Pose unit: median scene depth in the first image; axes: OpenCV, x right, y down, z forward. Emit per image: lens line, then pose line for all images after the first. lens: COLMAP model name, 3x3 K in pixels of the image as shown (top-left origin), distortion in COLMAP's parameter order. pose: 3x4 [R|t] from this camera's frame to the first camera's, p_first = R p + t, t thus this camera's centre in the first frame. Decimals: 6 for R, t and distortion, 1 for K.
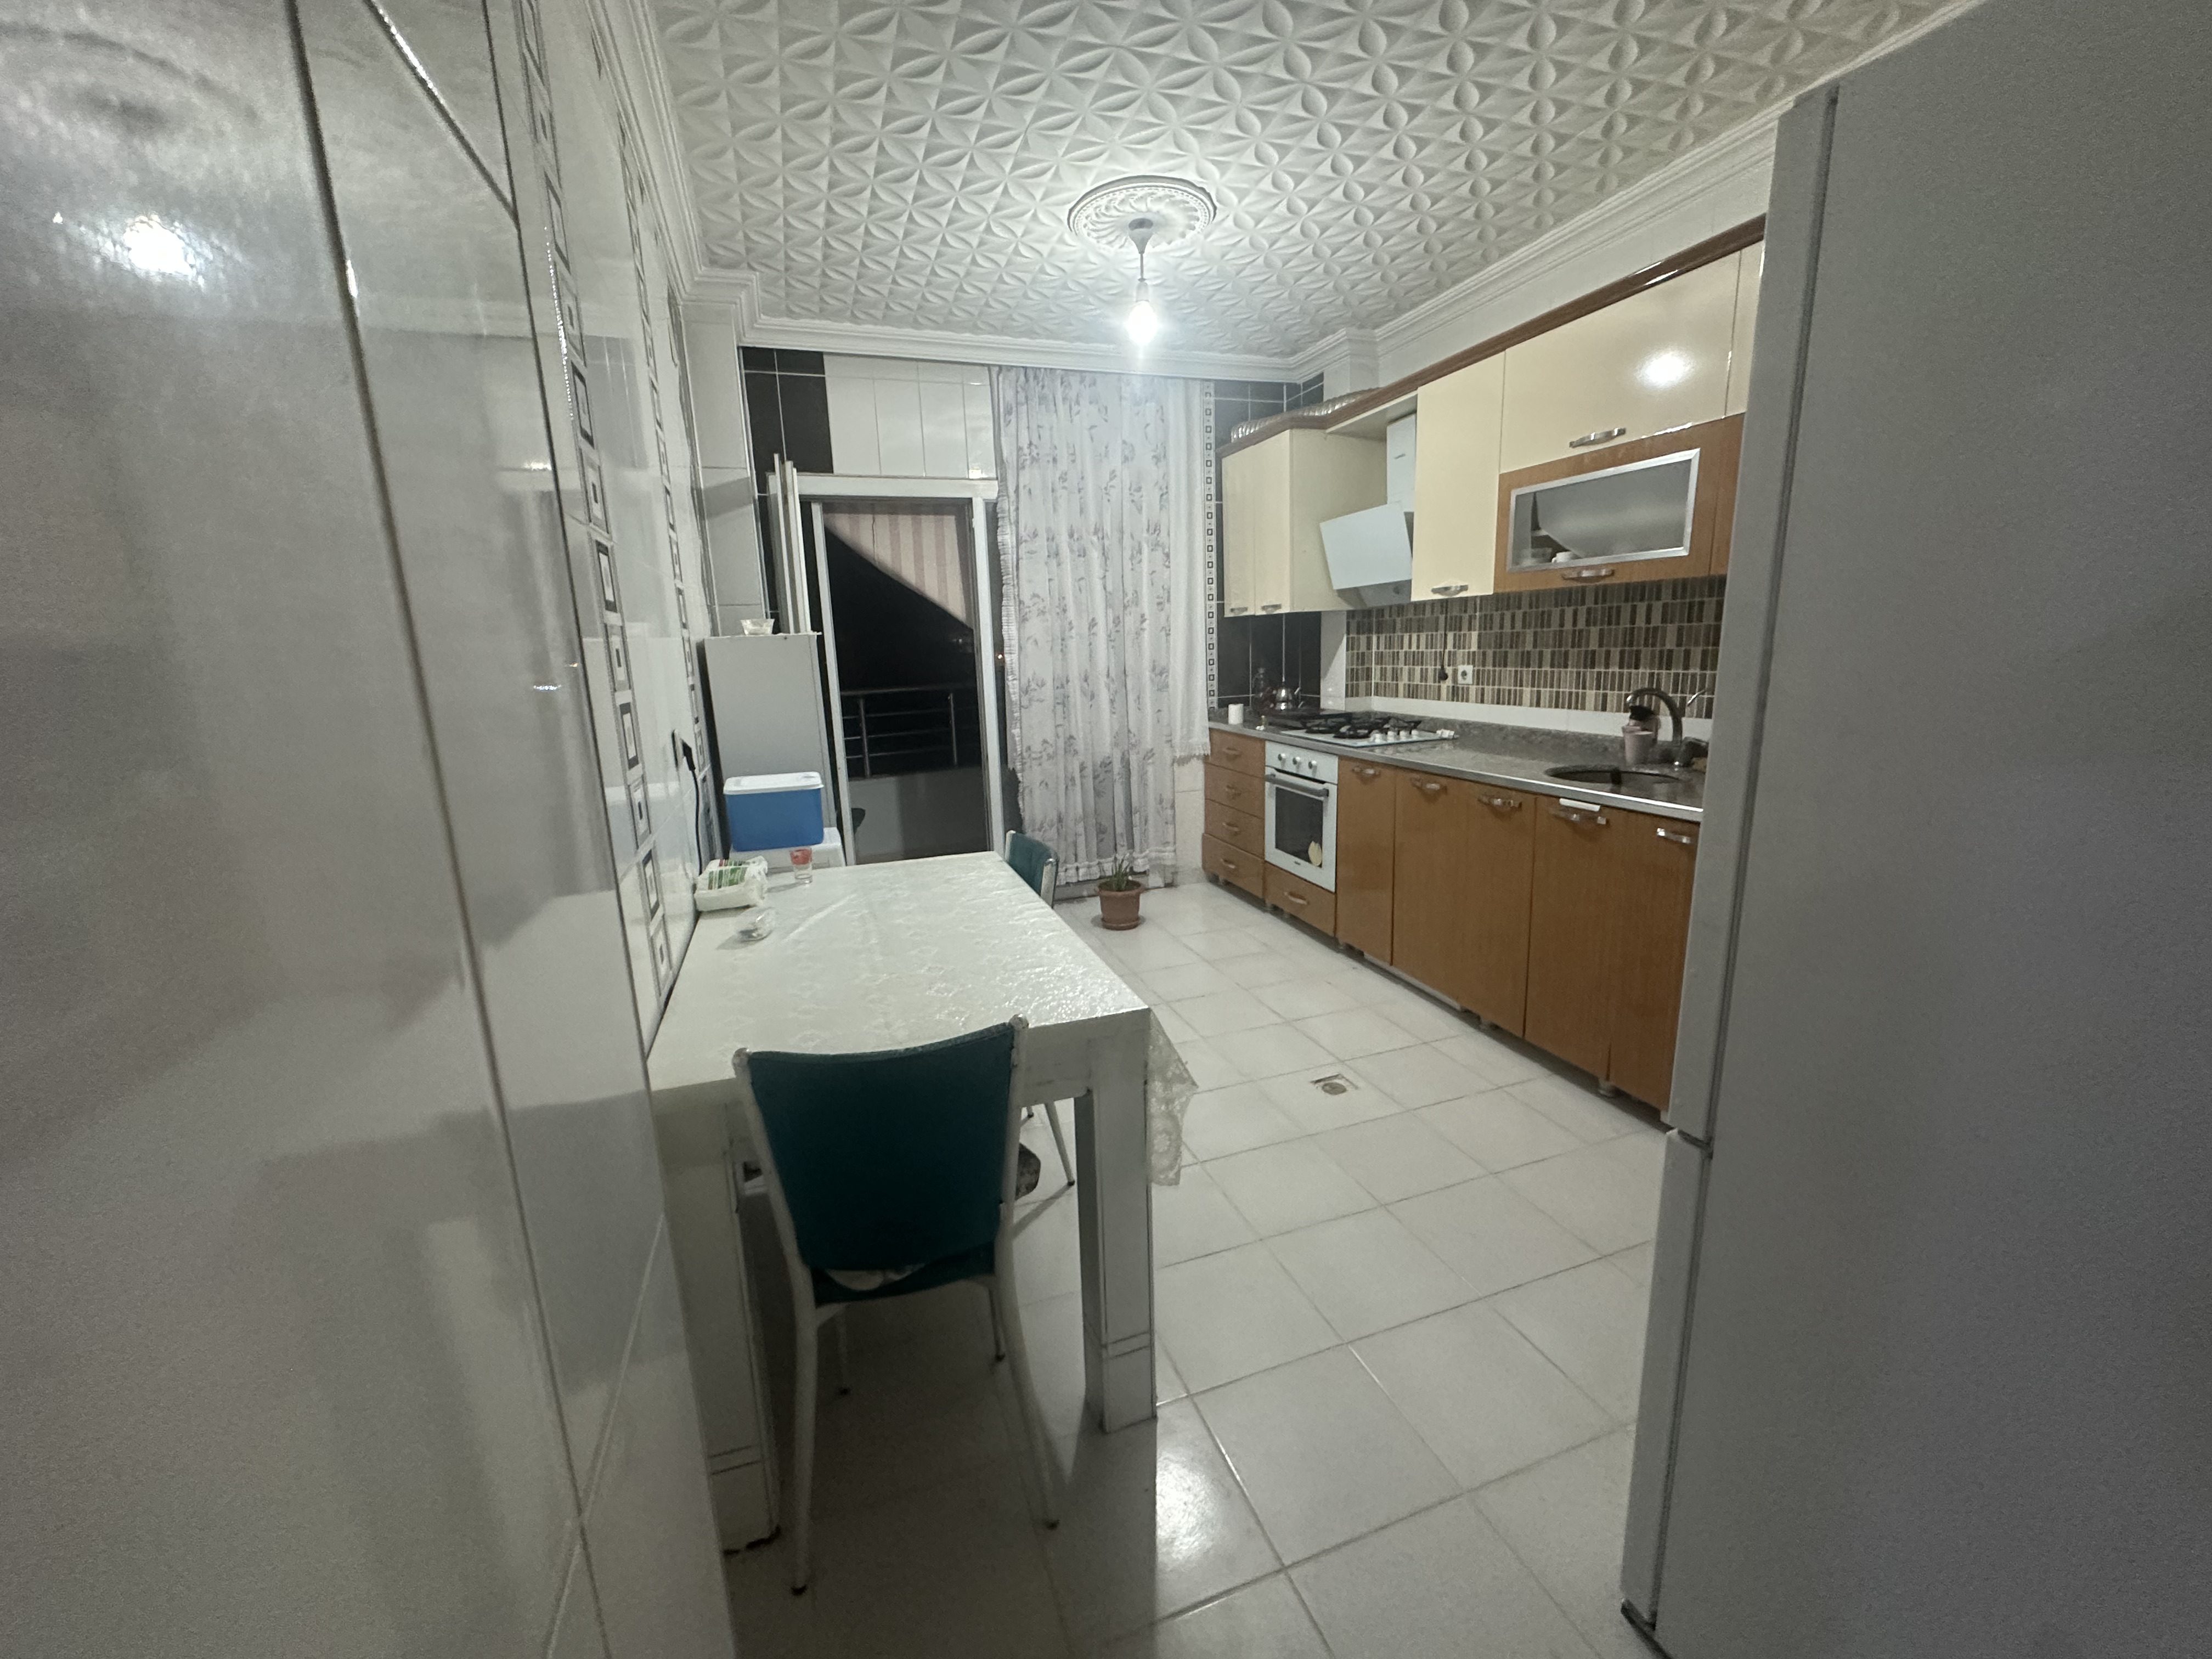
lens RADIAL K [[881.7, 0, 1110.4], [0, 881.7, 834.2], [0, 0, 1]] dist [-0.005706, 0.001390]
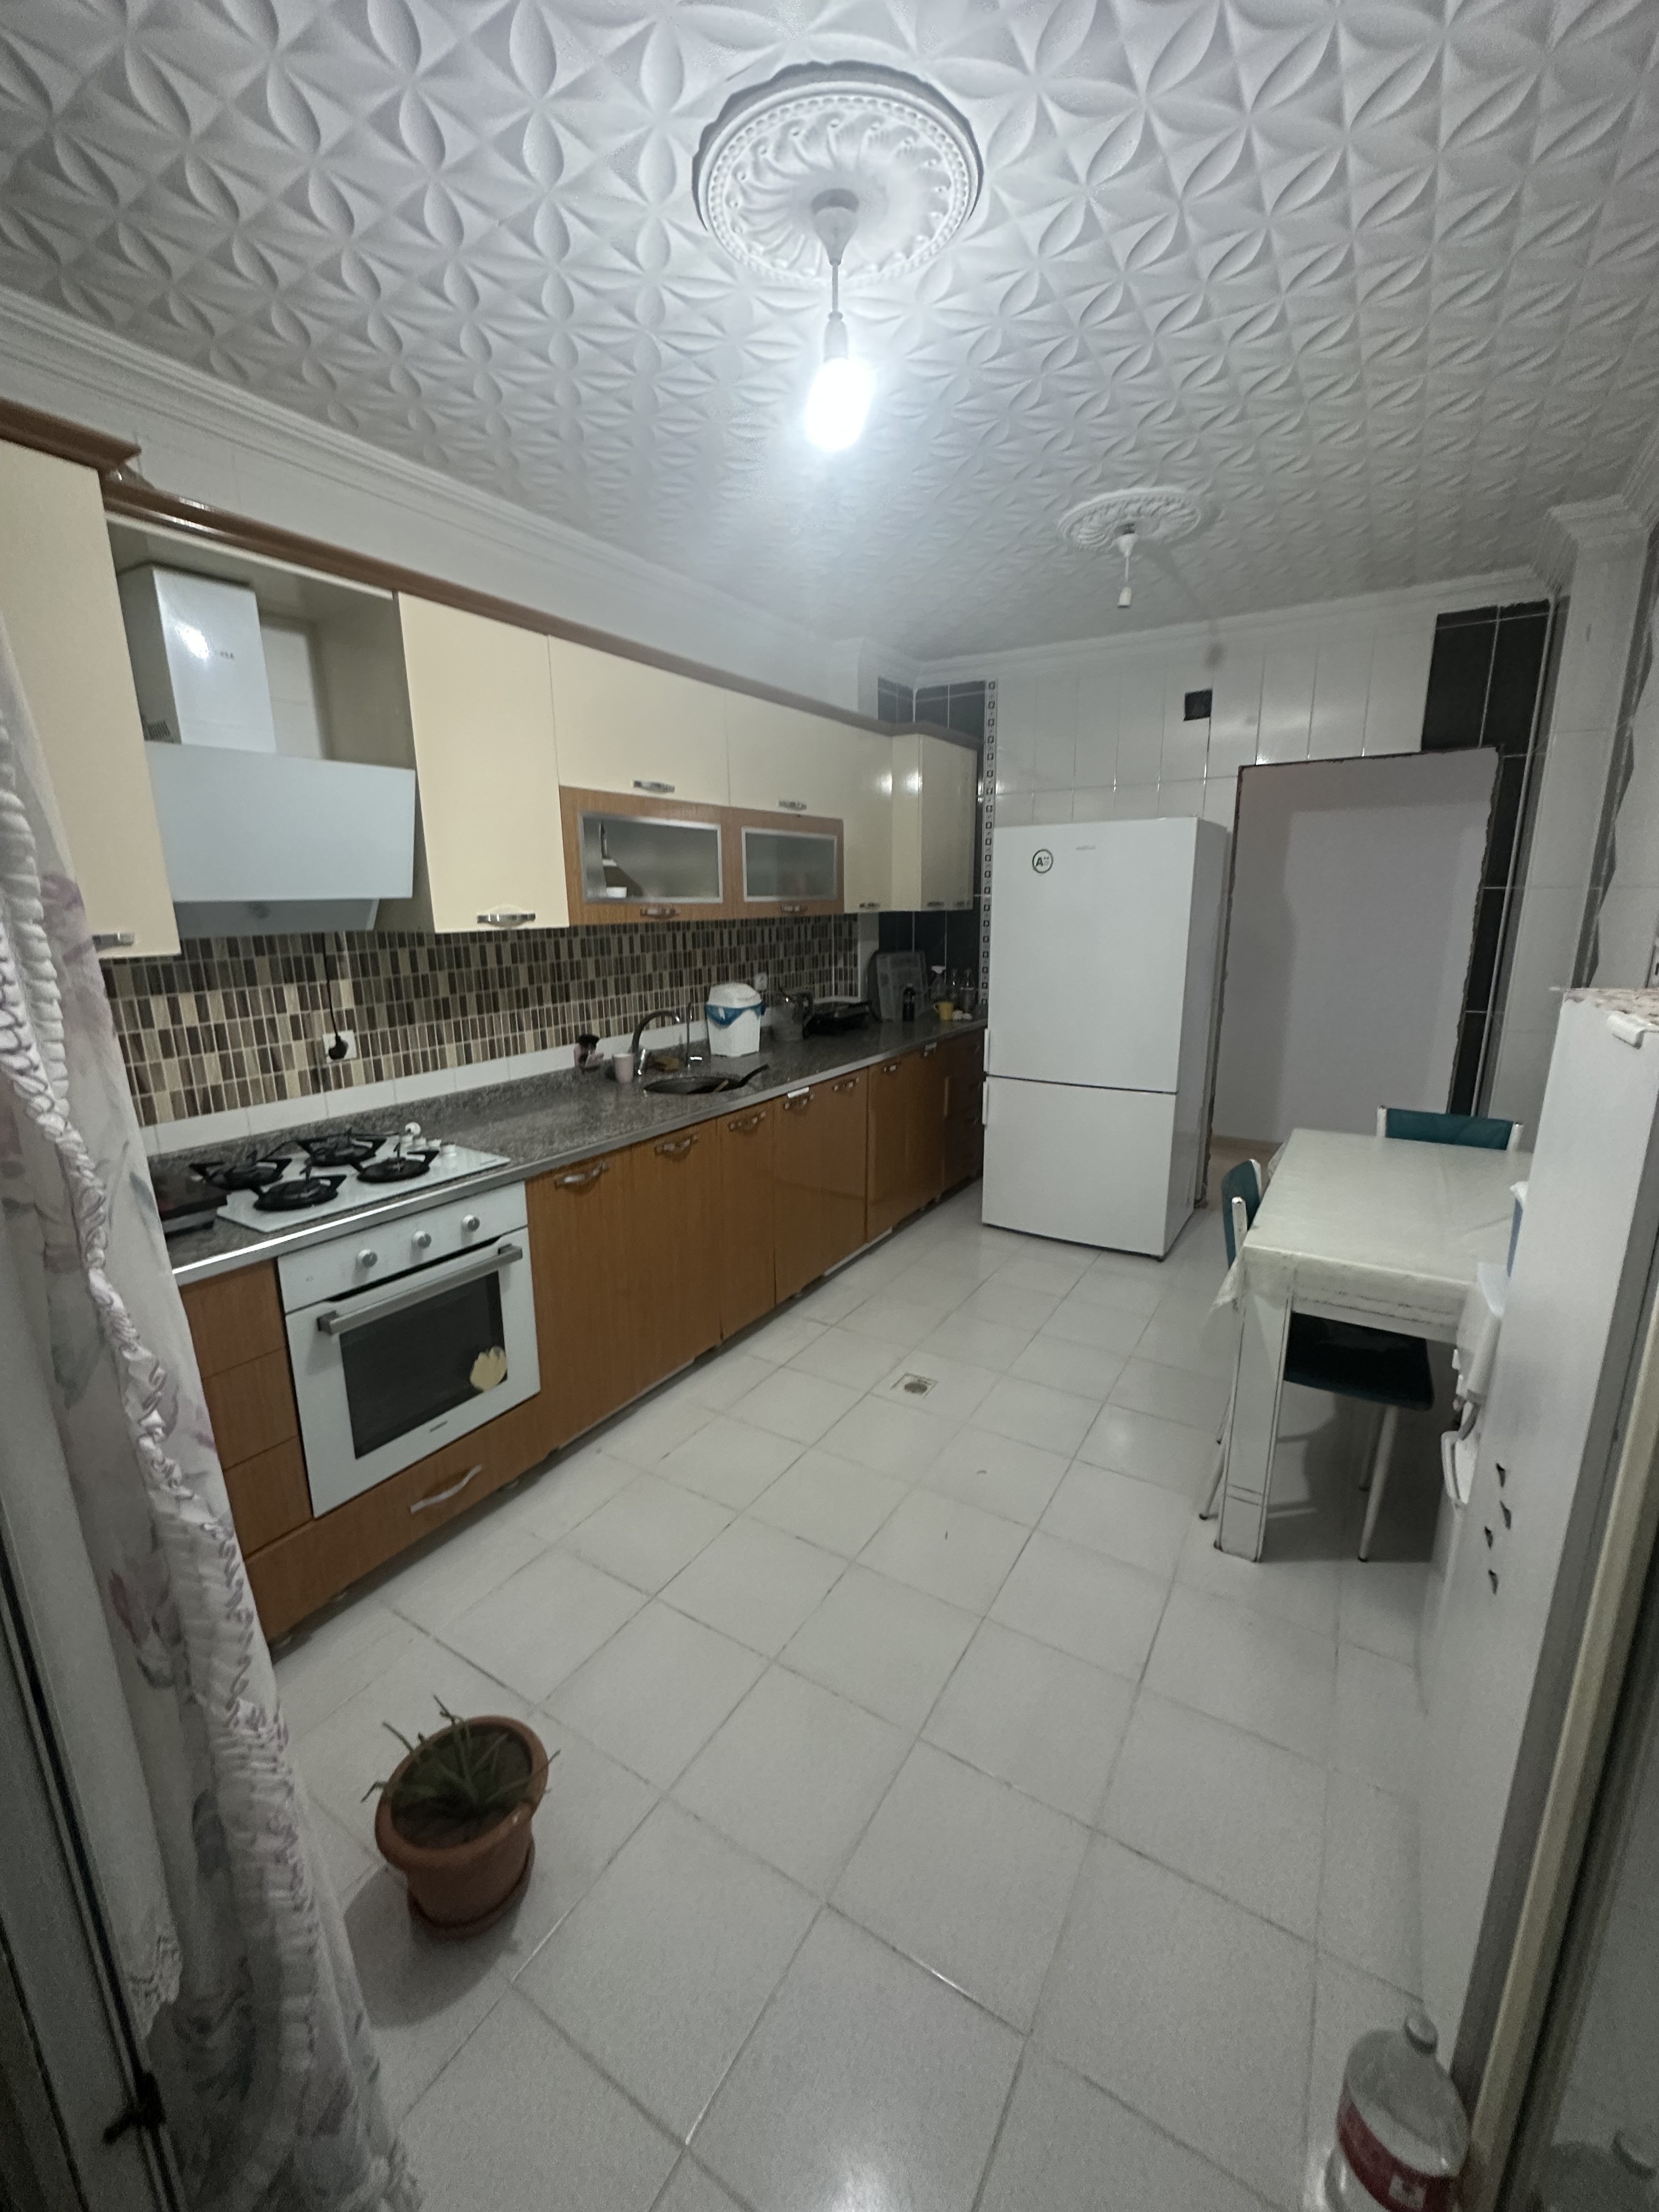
lens RADIAL K [[881.7, 0, 826.6], [0, 881.7, 1109.7], [0, 0, 1]] dist [-0.005706, 0.001390]
pose [[-0.620316, -0.140475, 0.771670, -0.386860], [0.201642, 0.922204, 0.329970, -0.335939], [-0.757990, 0.360287, -0.543732, 1.319357]]
